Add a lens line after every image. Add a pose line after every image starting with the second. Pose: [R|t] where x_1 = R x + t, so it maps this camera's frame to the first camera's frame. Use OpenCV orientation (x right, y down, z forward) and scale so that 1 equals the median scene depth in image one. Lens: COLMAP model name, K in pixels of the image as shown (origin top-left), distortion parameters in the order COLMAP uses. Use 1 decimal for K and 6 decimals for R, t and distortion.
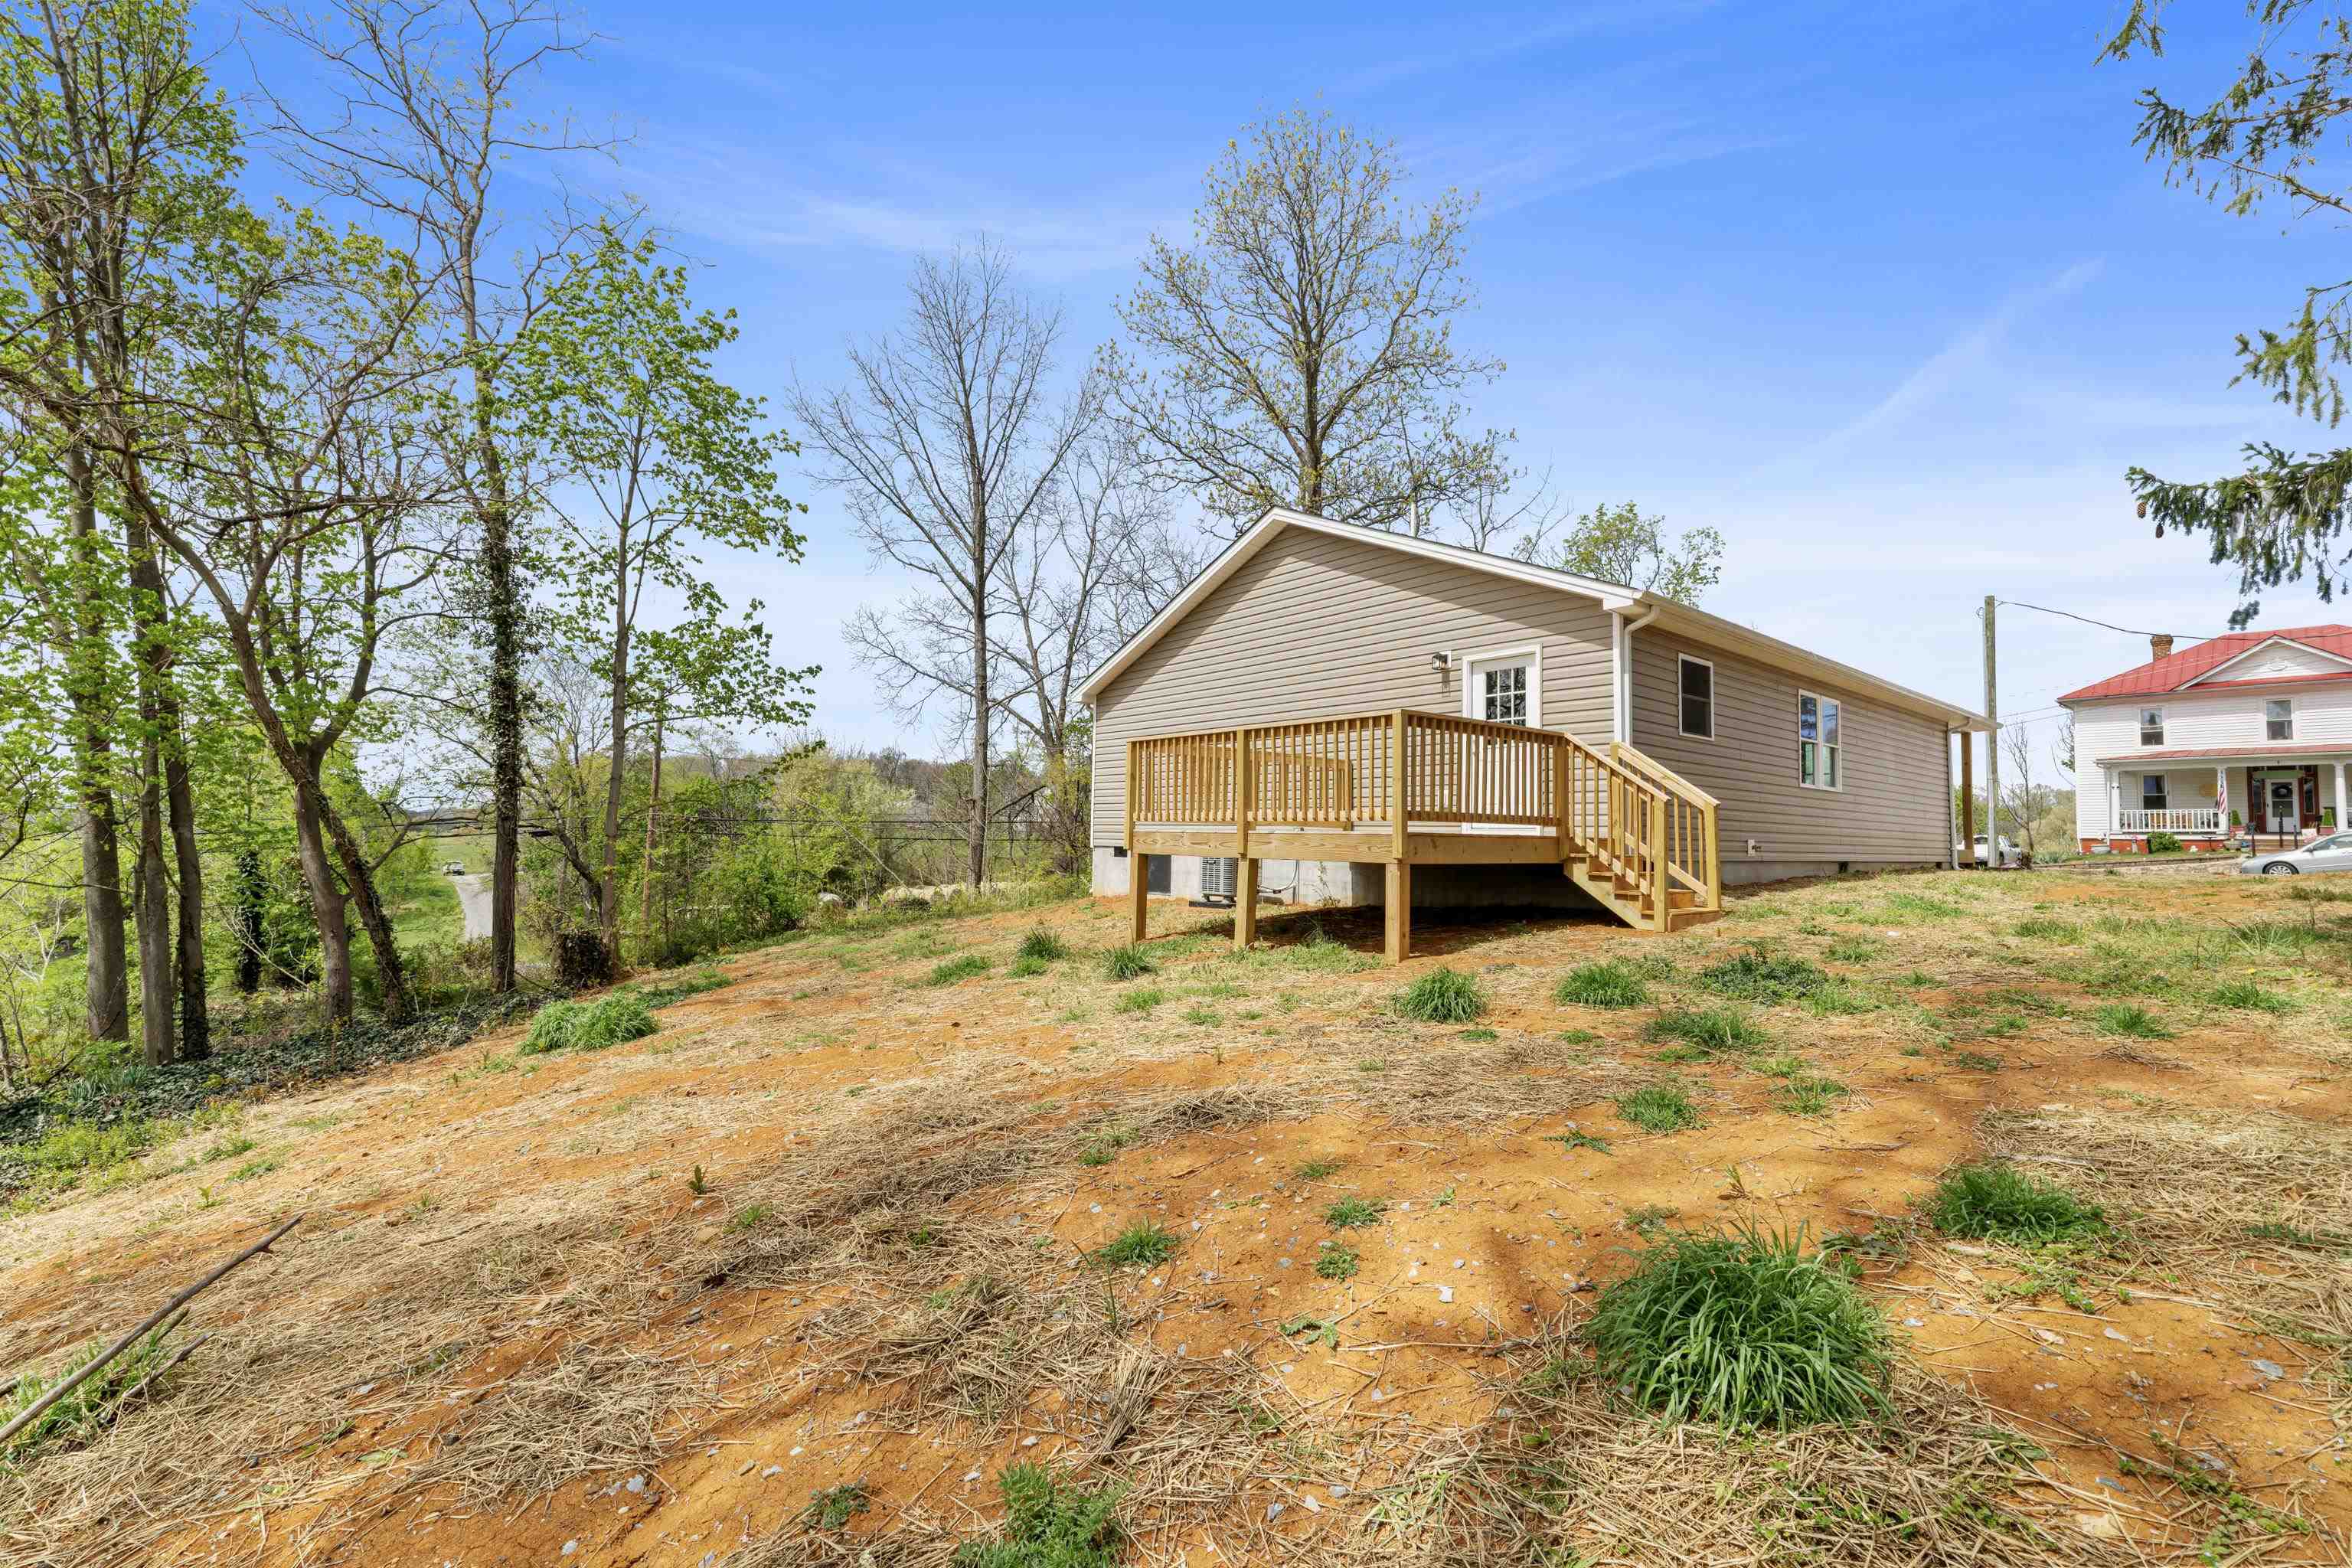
lens RADIAL K [[1001.2, 0, 1166.7], [0, 1001.2, 788.3], [0, 0, 1]] dist [0.005568, 0.000281]
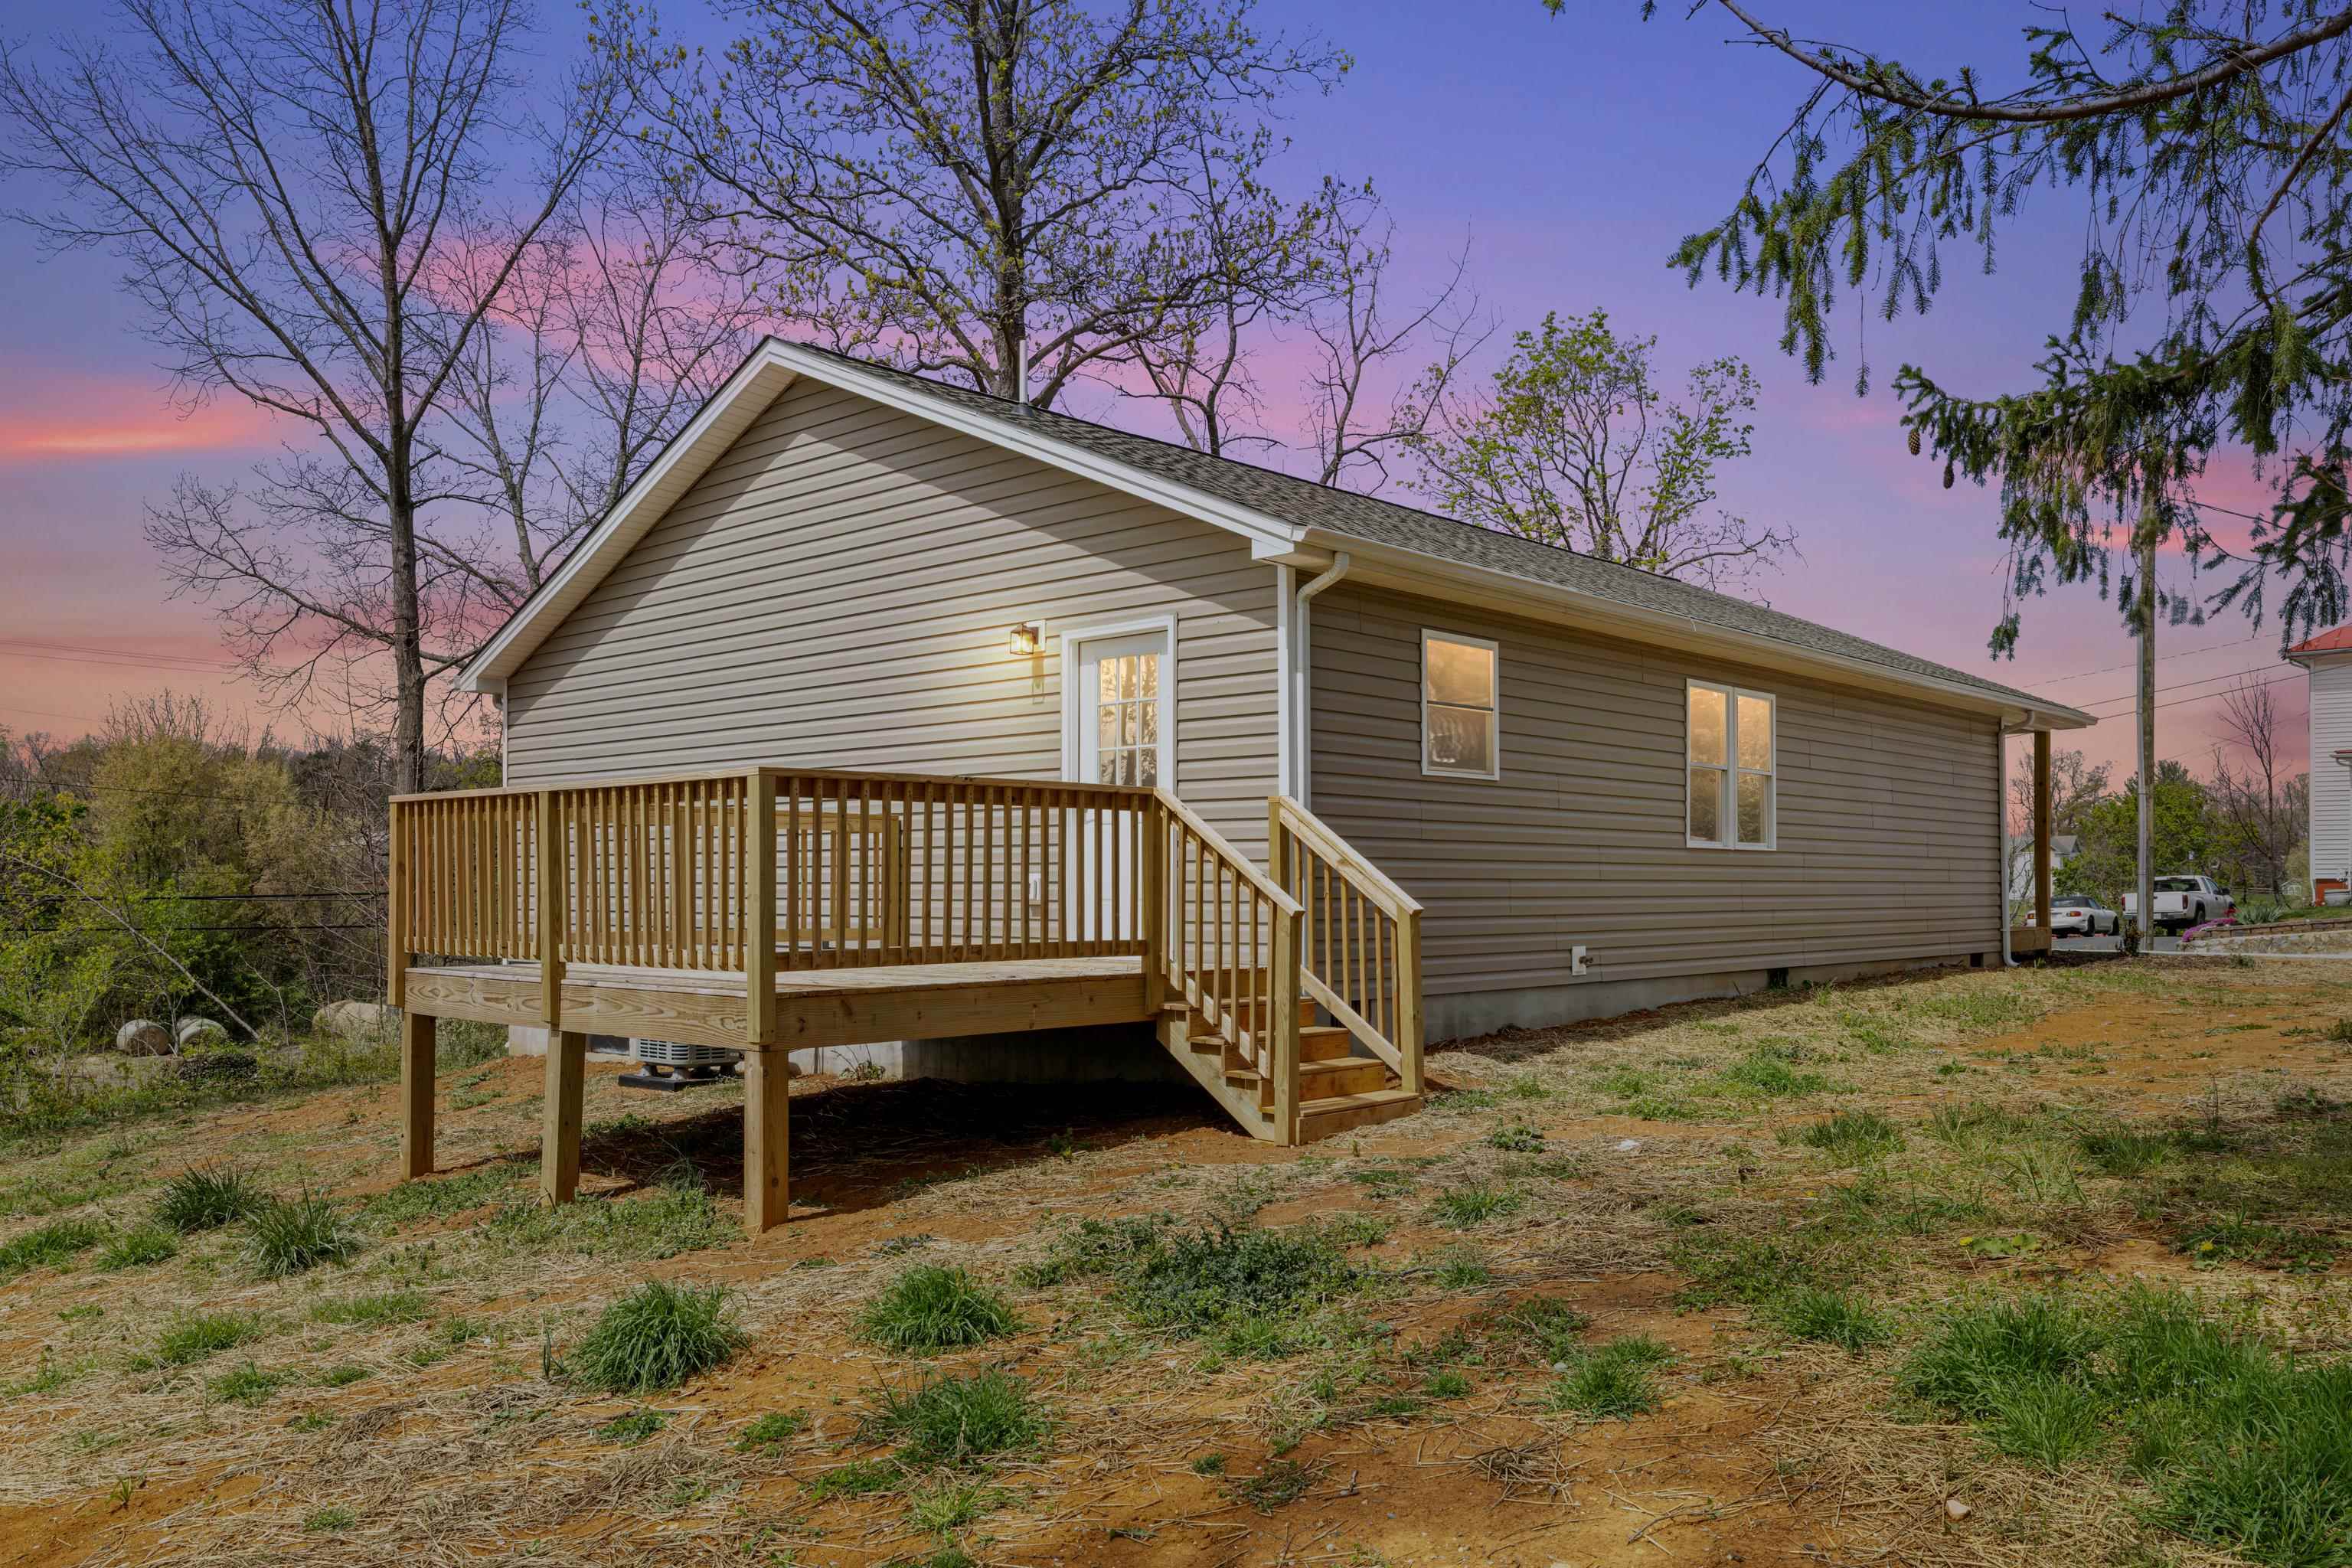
lens RADIAL K [[1802.1, 0, 1172.8], [0, 1802.1, 866.7], [0, 0, 1]] dist [-0.000326, 0.005893]
pose [[0.991474, -0.017657, 0.129104, 0.192049], [0.012065, 0.998960, 0.043967, -0.038120], [-0.129746, -0.042035, 0.990656, 0.001504]]
